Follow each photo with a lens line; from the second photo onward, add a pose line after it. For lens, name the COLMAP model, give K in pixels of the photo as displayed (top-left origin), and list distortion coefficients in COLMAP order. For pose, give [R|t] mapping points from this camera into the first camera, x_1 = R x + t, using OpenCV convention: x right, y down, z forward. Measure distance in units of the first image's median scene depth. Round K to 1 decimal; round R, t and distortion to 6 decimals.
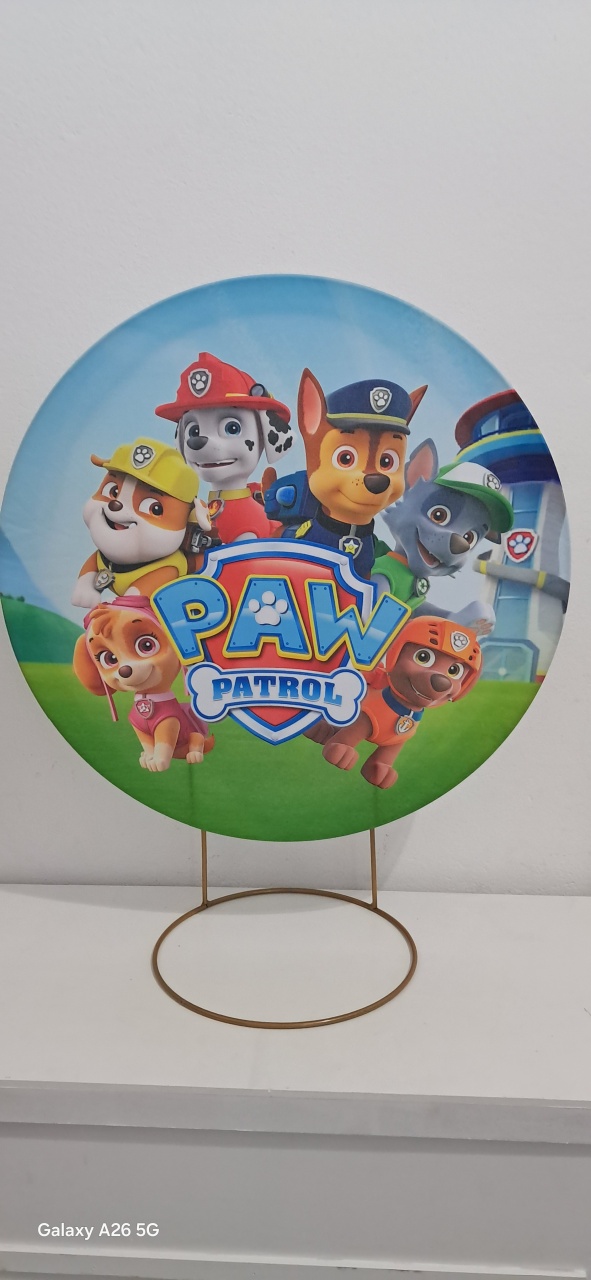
lens RADIAL K [[928.1, 0, 295.5], [0, 928.1, 640.0], [0, 0, 1]] dist [0.003849, -0.001550]
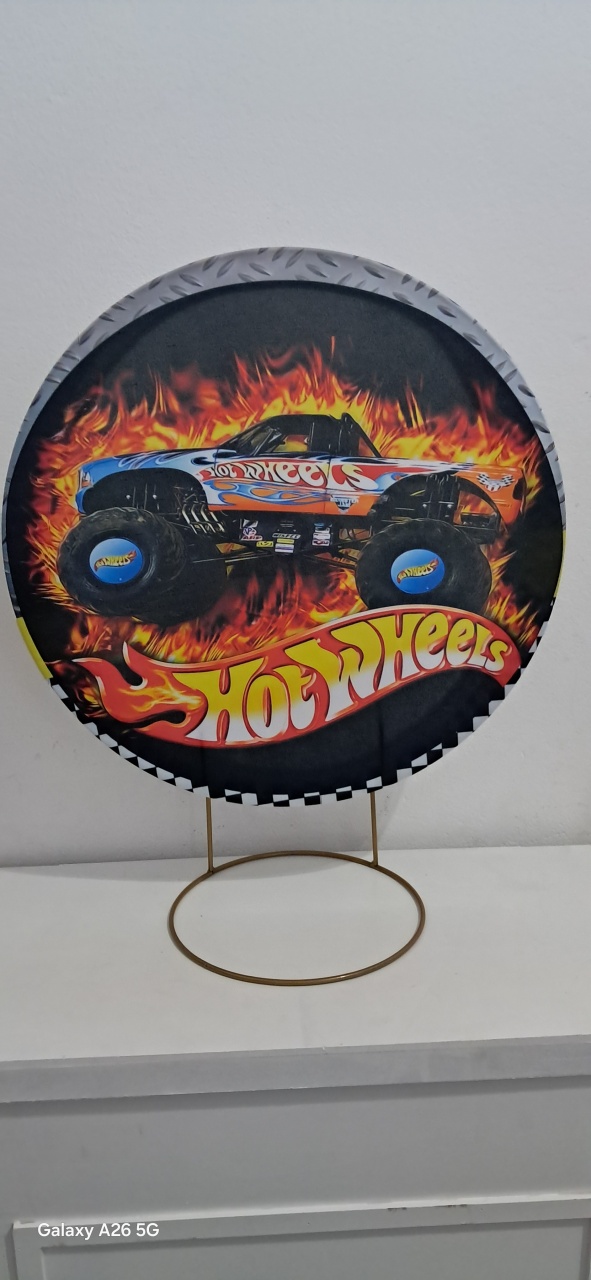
lens RADIAL K [[928.1, 0, 295.5], [0, 928.1, 640.0], [0, 0, 1]] dist [0.003849, -0.001550]
pose [[0.994384, -0.037731, 0.098878, -0.137821], [0.034060, 0.998675, 0.038564, -0.009294], [-0.100202, -0.034980, 0.994352, -0.007944]]
